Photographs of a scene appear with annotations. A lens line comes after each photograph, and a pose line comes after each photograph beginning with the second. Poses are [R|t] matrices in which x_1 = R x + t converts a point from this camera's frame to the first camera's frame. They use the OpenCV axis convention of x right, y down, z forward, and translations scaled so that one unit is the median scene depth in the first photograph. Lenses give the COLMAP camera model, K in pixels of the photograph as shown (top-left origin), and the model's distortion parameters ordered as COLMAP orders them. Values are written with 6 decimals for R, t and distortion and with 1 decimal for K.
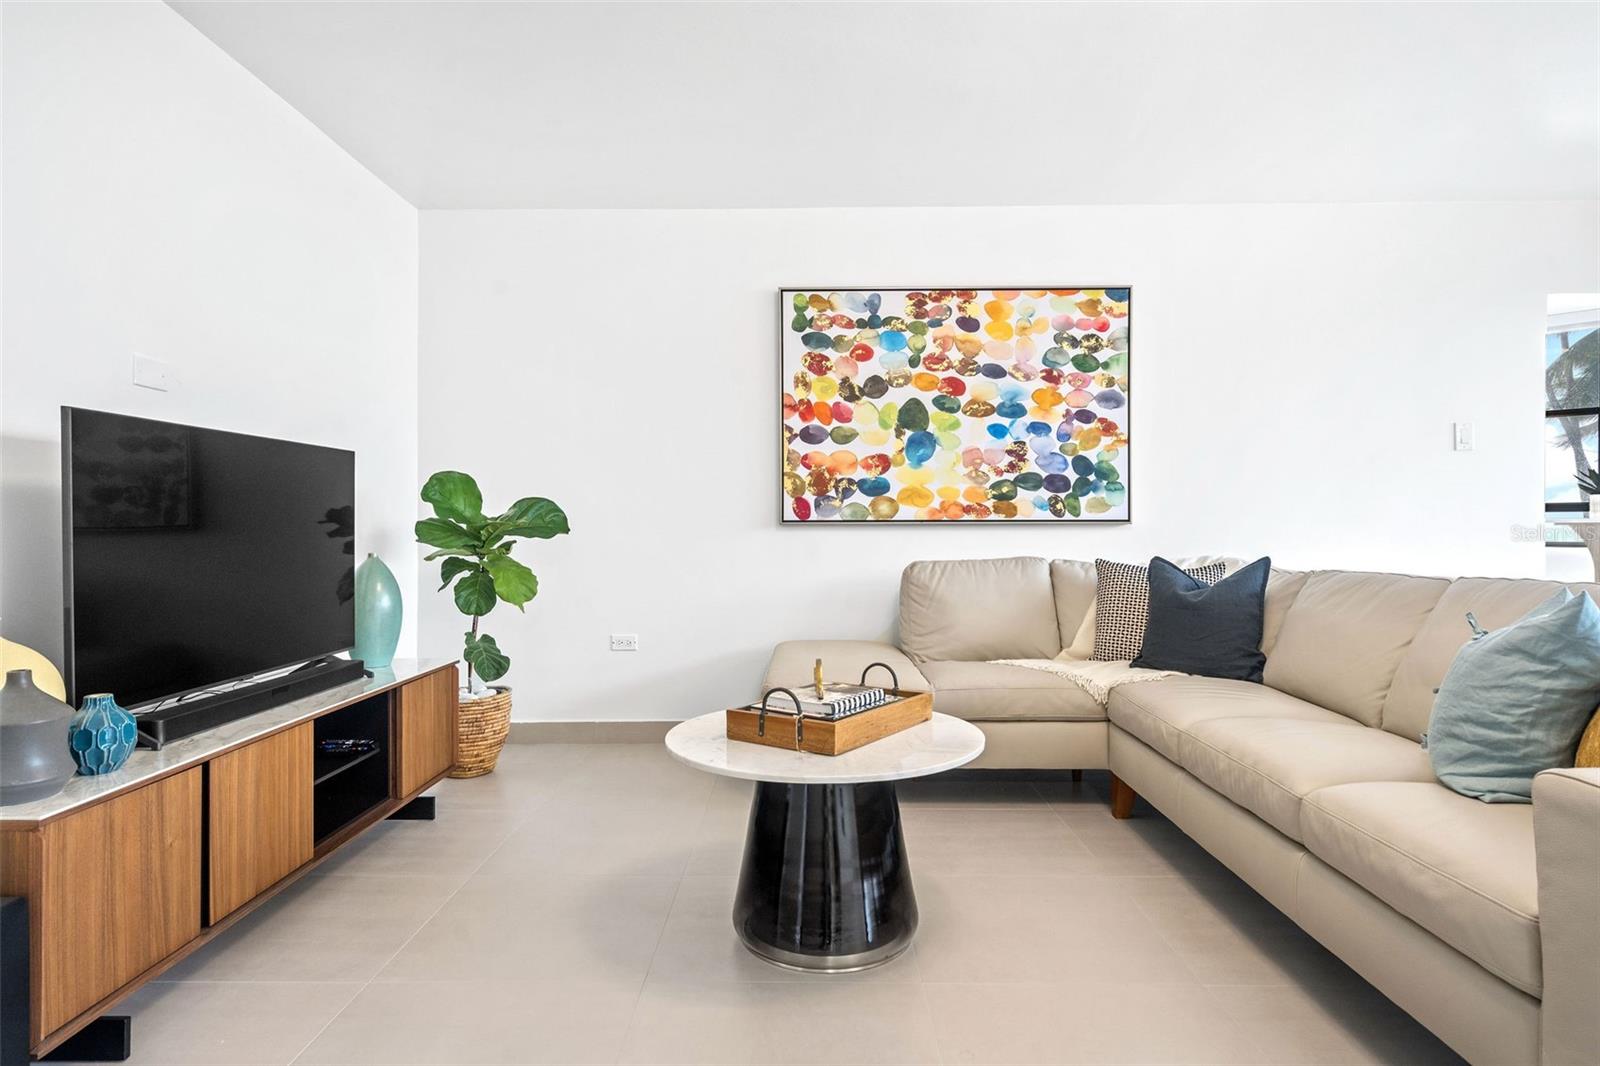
lens RADIAL K [[913.5, 0, 794.0], [0, 913.5, 529.2], [0, 0, 1]] dist [0.001738, 0.000656]
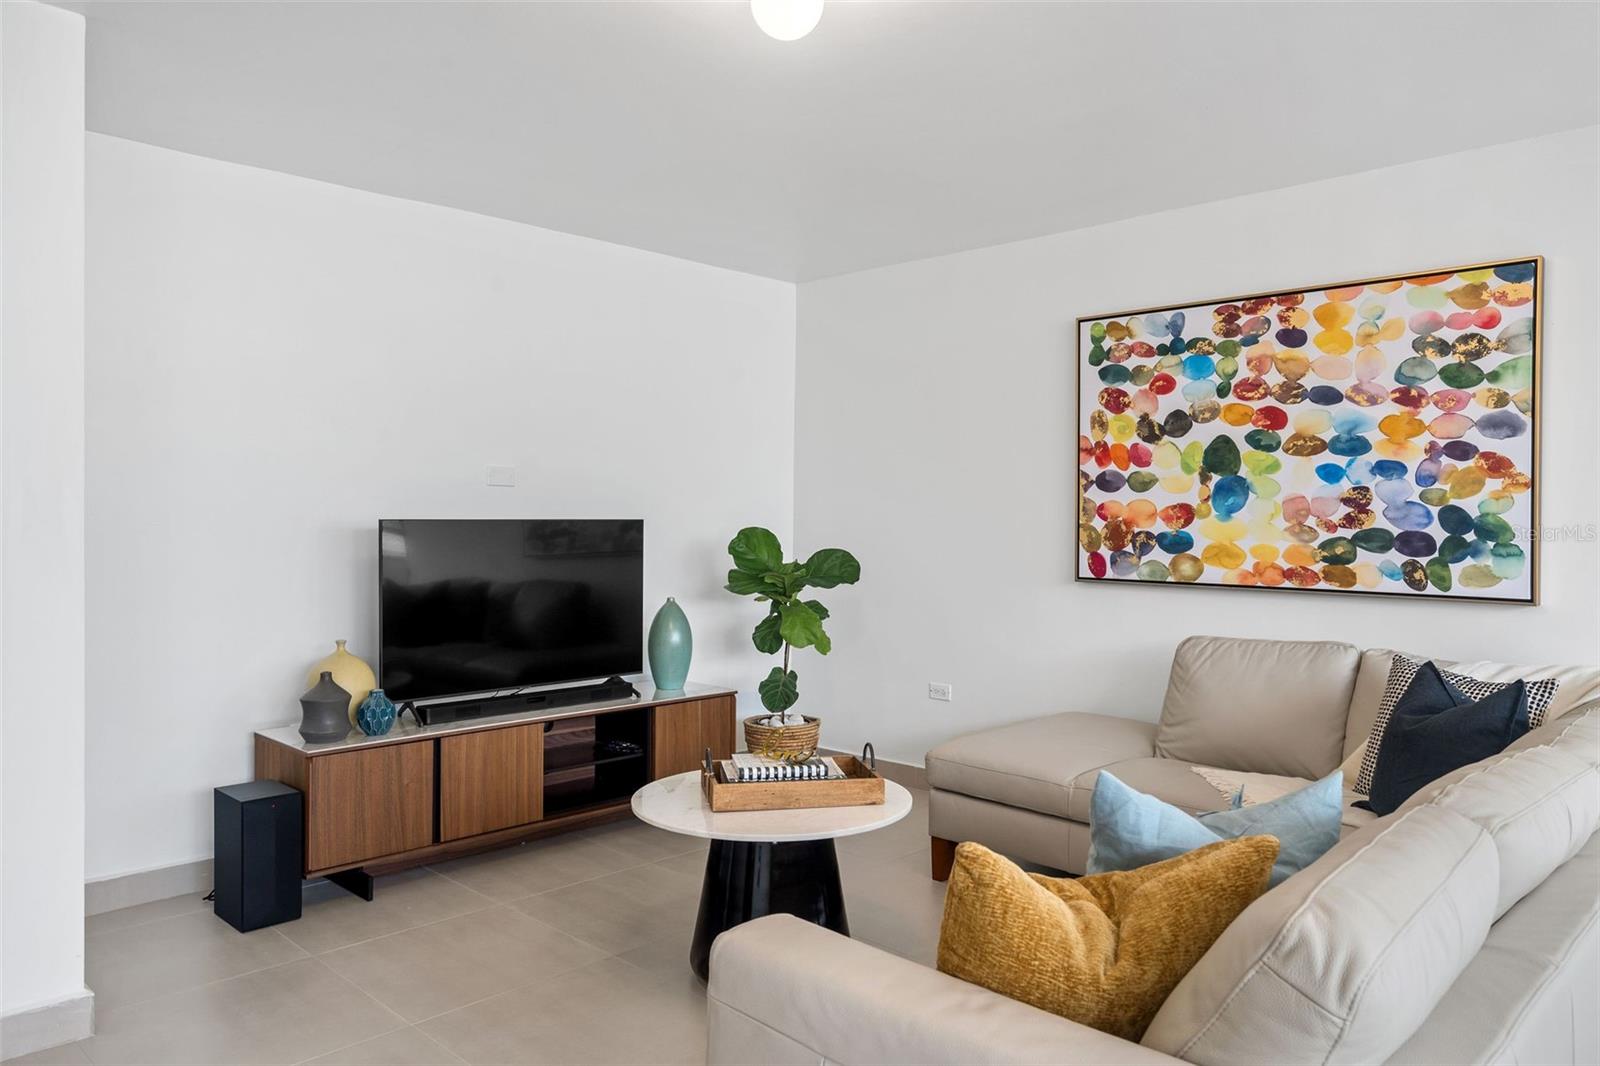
lens RADIAL K [[1112.2, 0, 788.5], [0, 1112.2, 528.9], [0, 0, 1]] dist [0.006397, 0.000807]
pose [[0.717889, 0.015877, -0.695976, 0.547323], [-0.010293, 0.999873, 0.012193, -0.067762], [0.696081, -0.001589, 0.717961, 0.014901]]
